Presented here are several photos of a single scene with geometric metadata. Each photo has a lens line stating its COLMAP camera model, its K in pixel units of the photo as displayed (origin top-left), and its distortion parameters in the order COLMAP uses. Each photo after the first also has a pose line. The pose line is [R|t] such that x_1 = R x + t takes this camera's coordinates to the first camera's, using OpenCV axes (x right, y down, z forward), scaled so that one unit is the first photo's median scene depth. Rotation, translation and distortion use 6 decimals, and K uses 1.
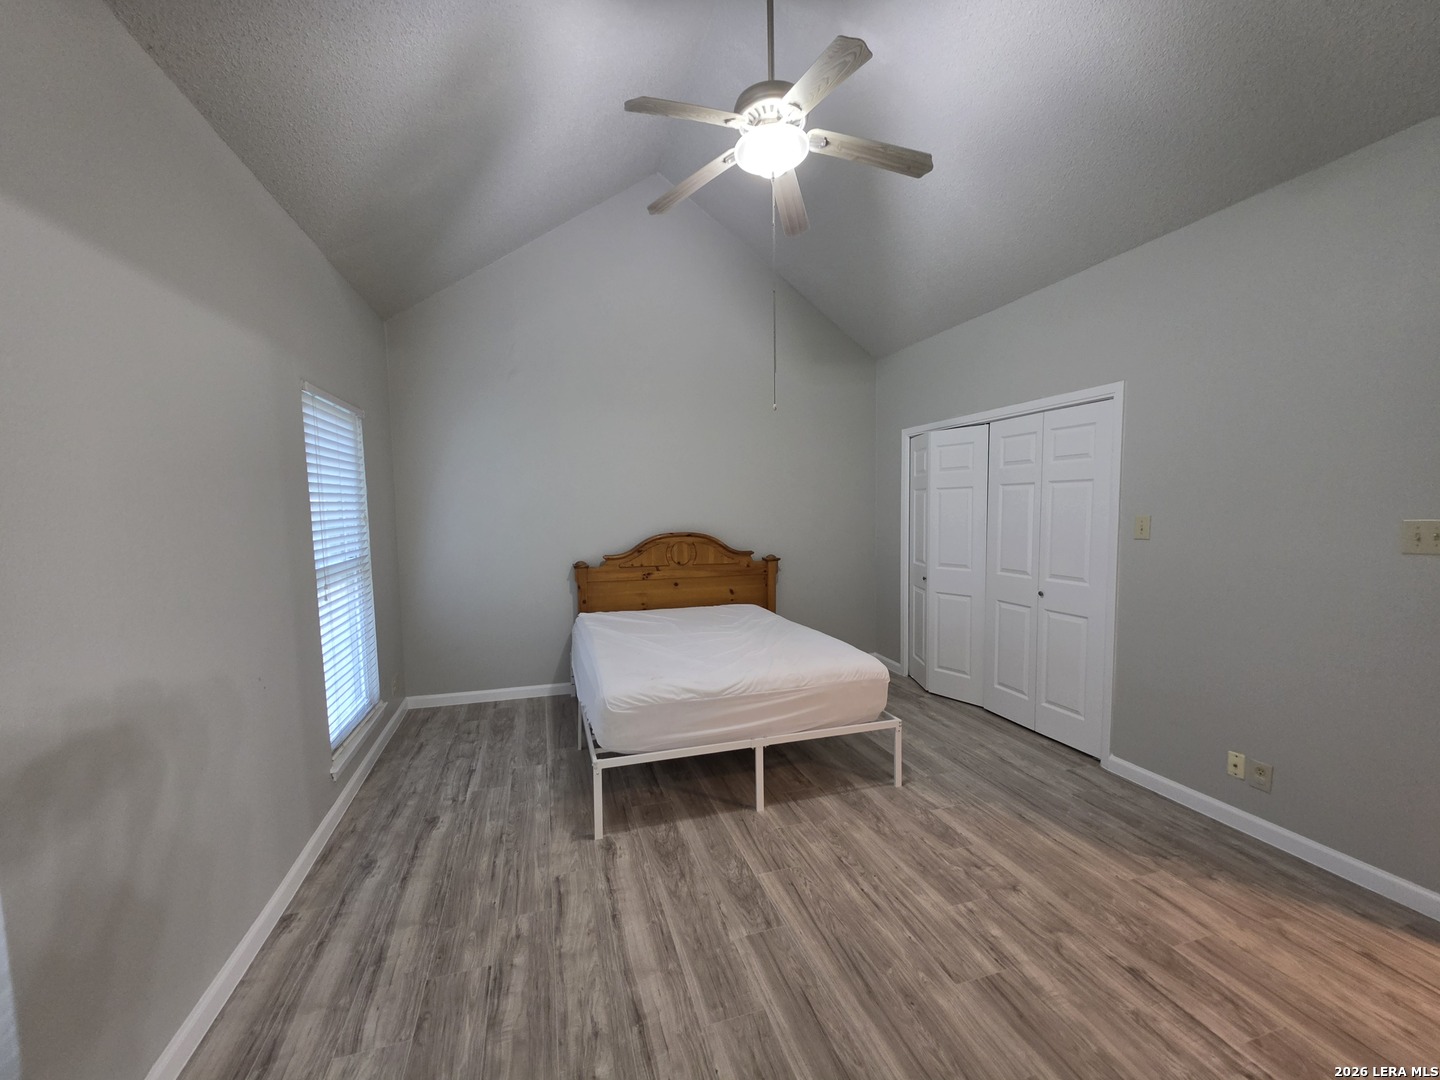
lens RADIAL K [[580.3, 0, 720.7], [0, 580.3, 546.2], [0, 0, 1]] dist [-0.002158, 0.001385]
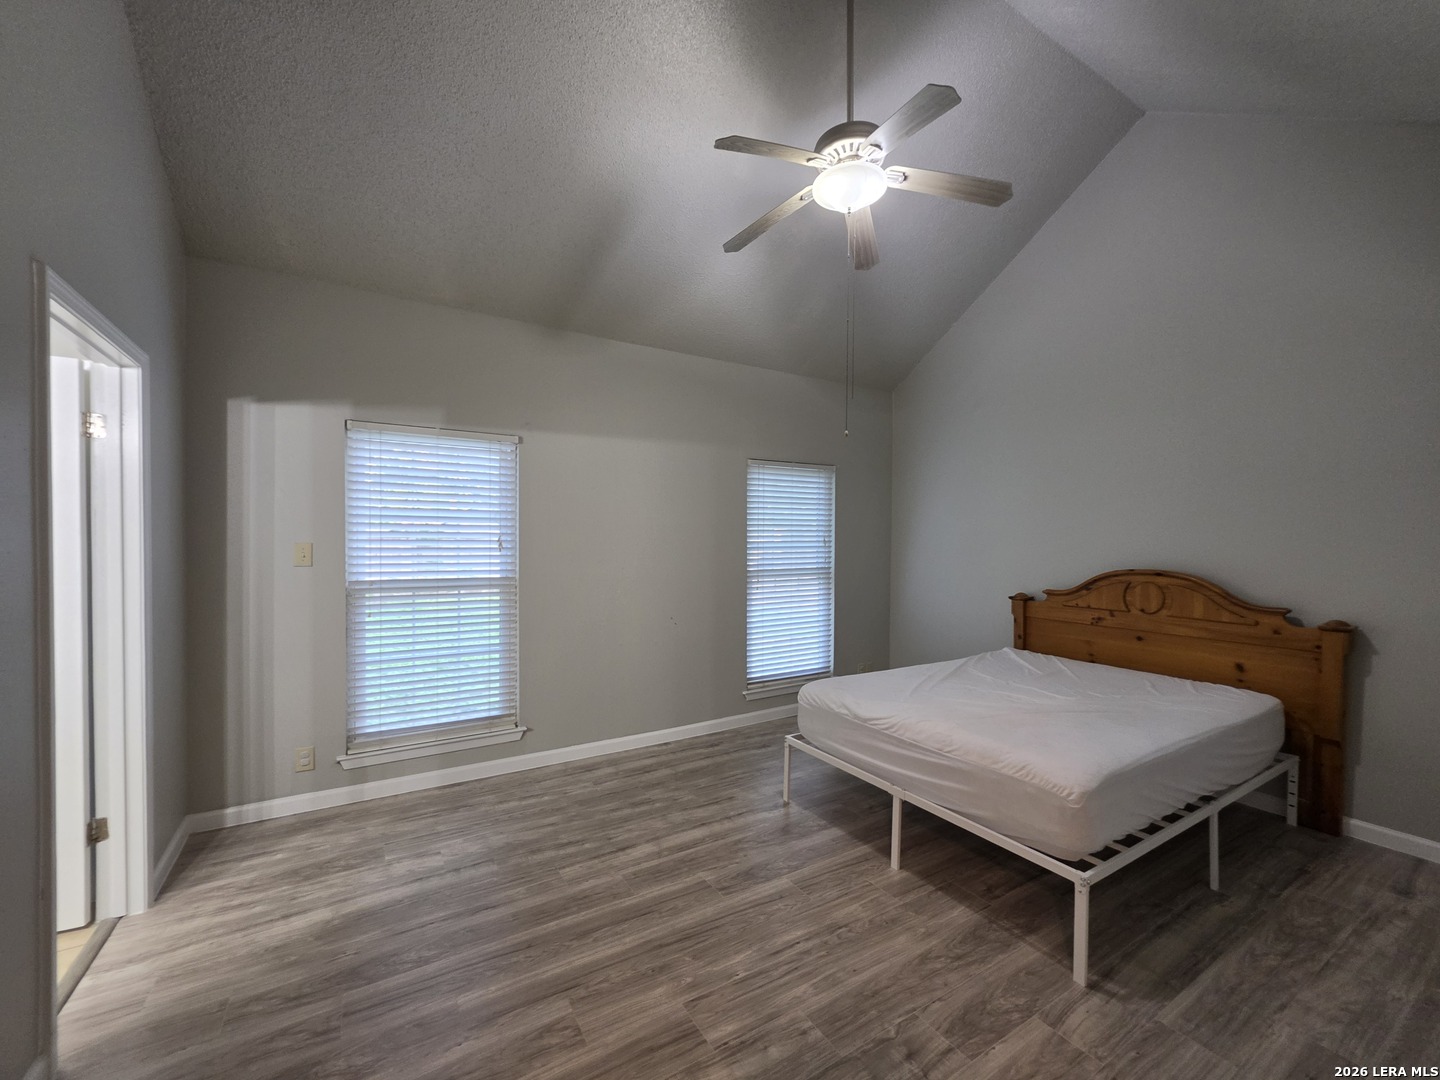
lens RADIAL K [[580.3, 0, 715.5], [0, 580.3, 540.4], [0, 0, 1]] dist [-0.002158, 0.001385]
pose [[0.247312, 0.015042, -0.968819, 0.965793], [-0.071622, 0.997428, -0.002797, -0.036267], [0.966285, 0.070081, 0.247753, 0.520372]]
